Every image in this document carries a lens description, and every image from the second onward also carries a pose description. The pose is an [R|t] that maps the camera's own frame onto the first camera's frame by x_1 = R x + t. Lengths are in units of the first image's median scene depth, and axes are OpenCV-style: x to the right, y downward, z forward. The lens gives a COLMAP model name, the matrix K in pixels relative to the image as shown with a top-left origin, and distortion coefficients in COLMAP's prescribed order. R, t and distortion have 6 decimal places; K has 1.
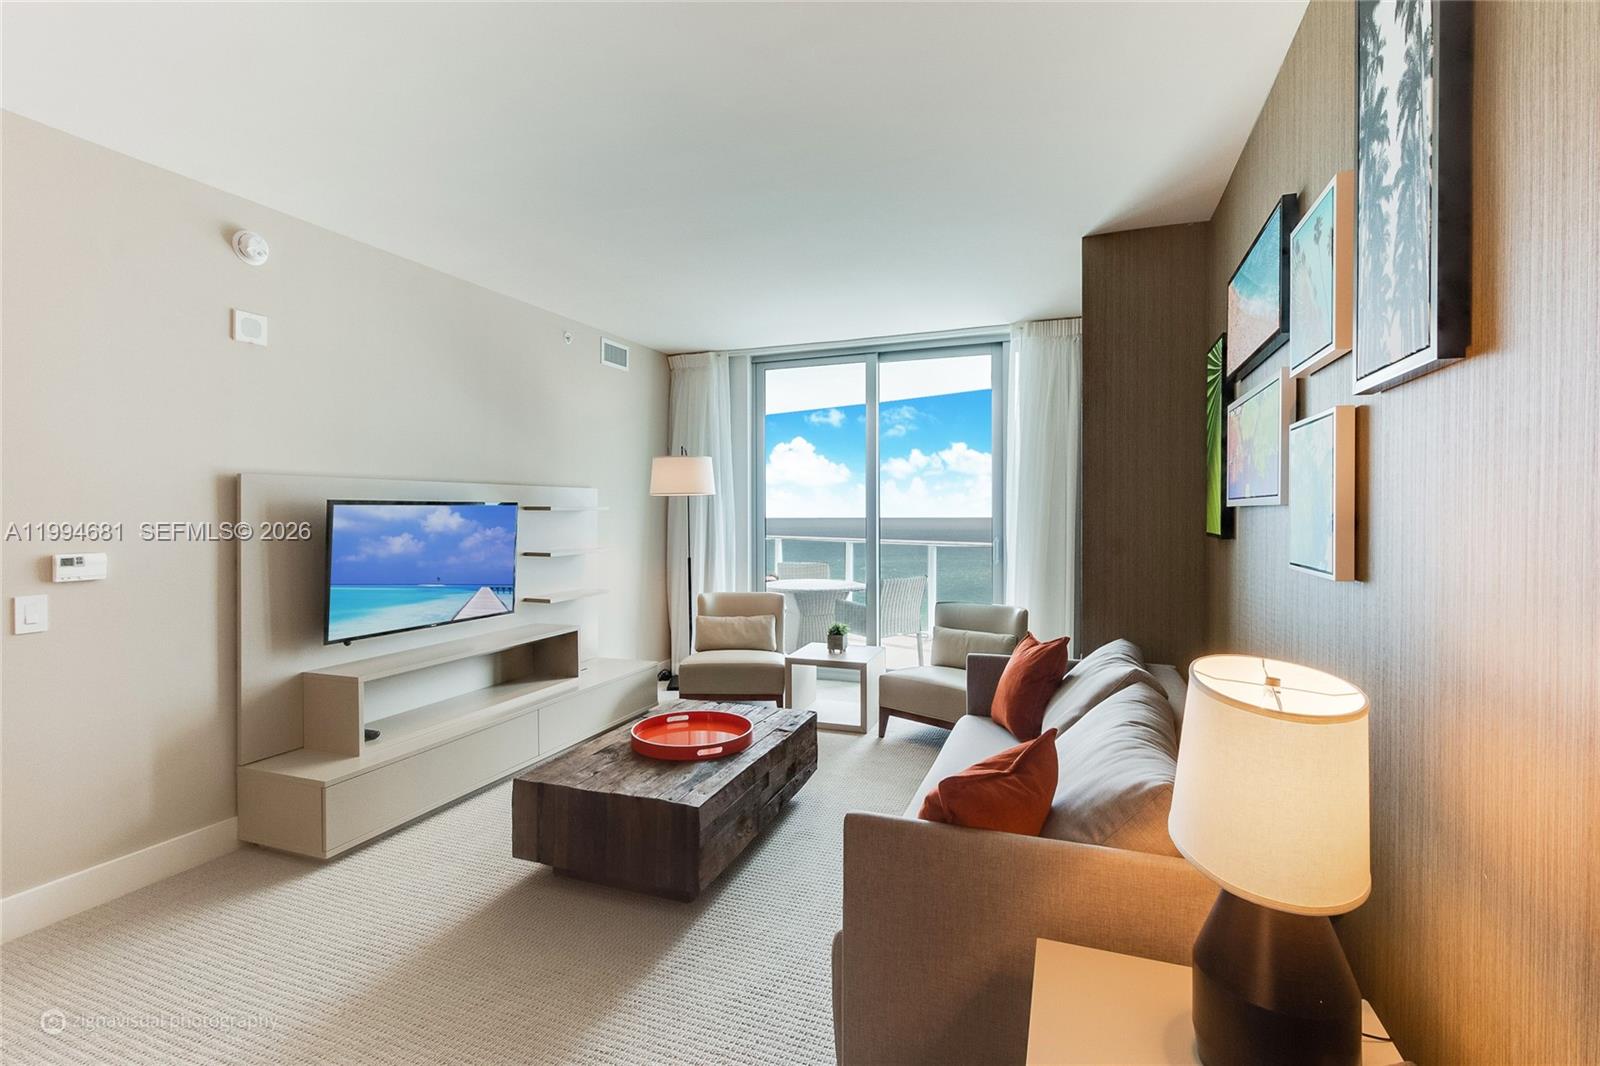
lens RADIAL K [[741.0, 0, 801.5], [0, 741.0, 514.8], [0, 0, 1]] dist [0.001354, 0.000173]
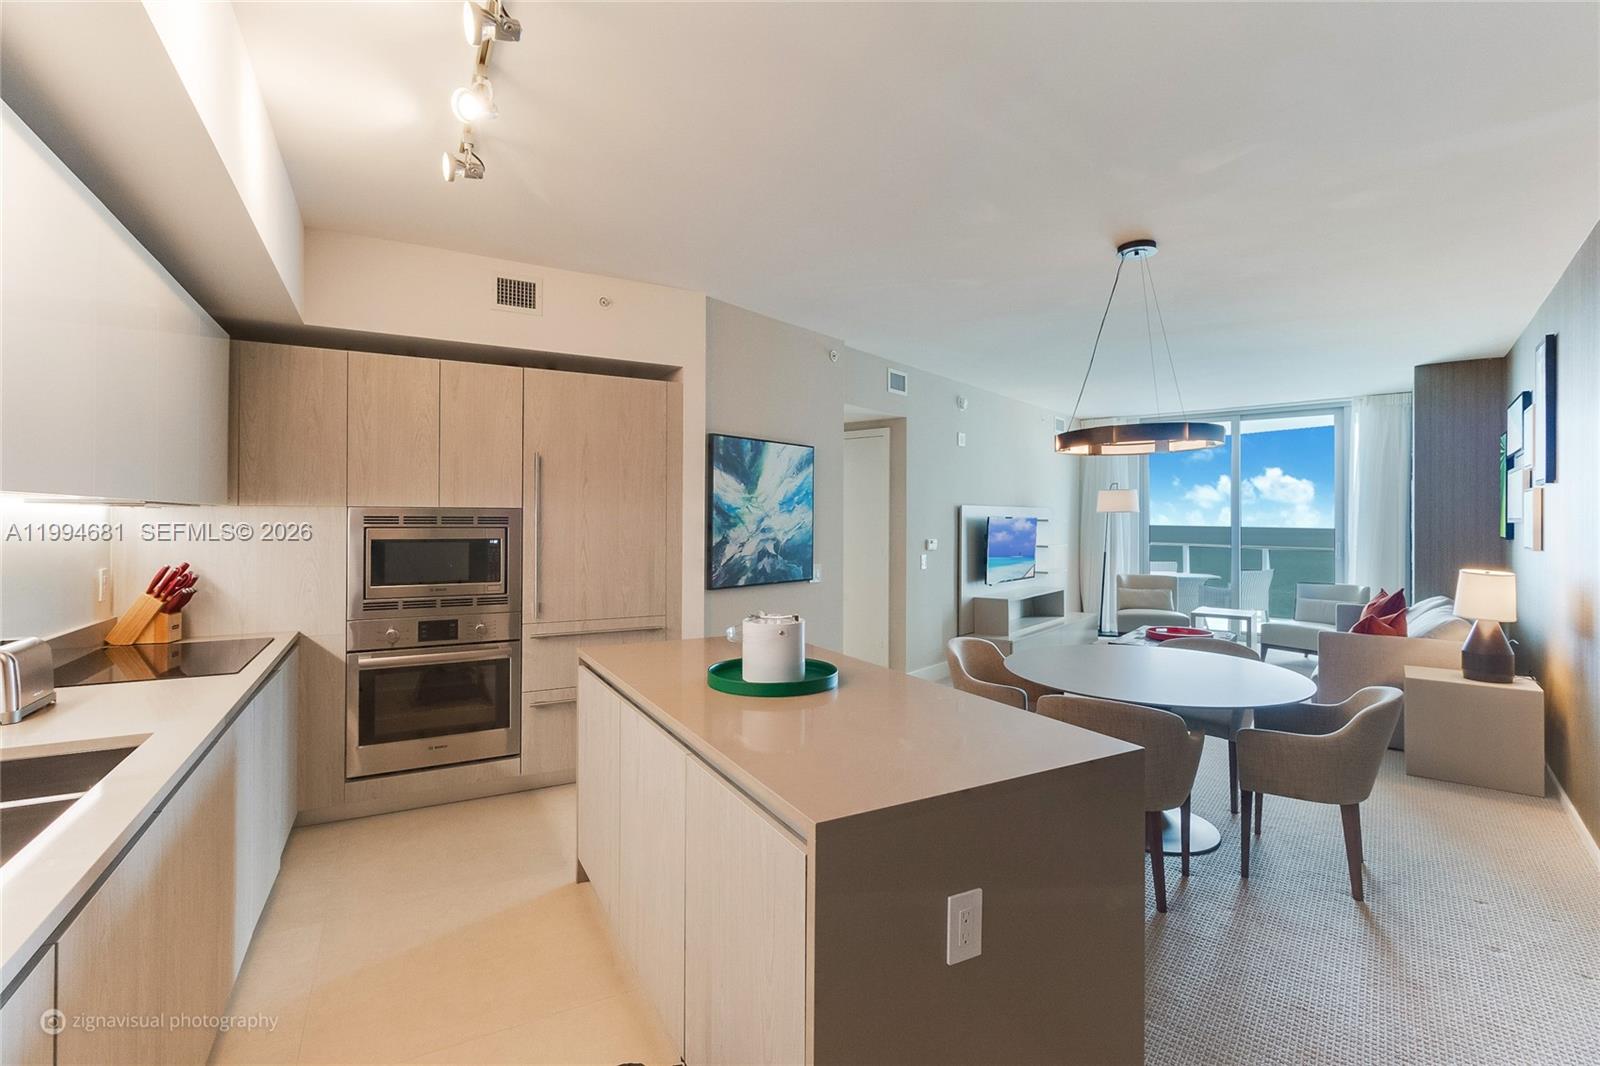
lens RADIAL K [[728.2, 0, 797.1], [0, 728.2, 514.9], [0, 0, 1]] dist [0.000103, 0.000176]
pose [[0.947362, 0.000599, -0.320164, -0.365344], [-0.004204, 0.999935, -0.010569, -0.000444], [0.320137, 0.011359, 0.947303, -0.881702]]
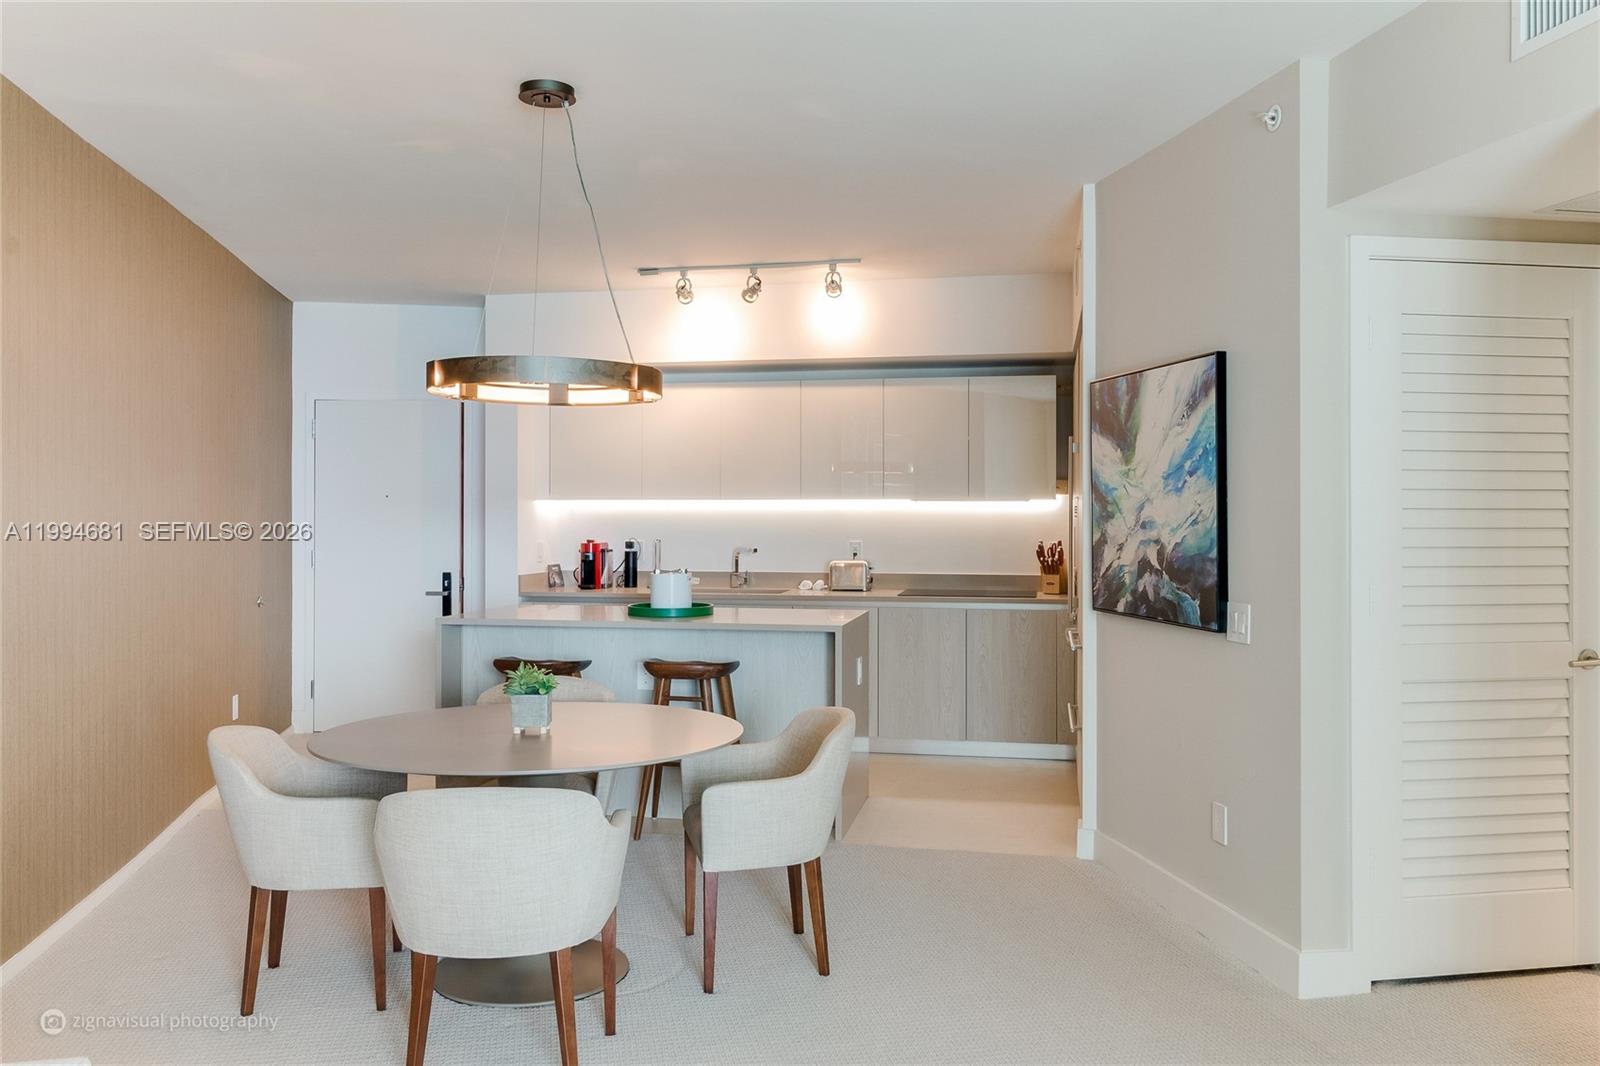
lens RADIAL K [[1277.7, 0, 797.9], [0, 1277.7, 510.2], [0, 0, 1]] dist [-0.001583, -0.000036]
pose [[-0.851415, -0.000476, -0.524492, 0.050861], [-0.002454, 0.999992, 0.003078, -0.003917], [0.524486, 0.003908, -0.851410, 0.829270]]
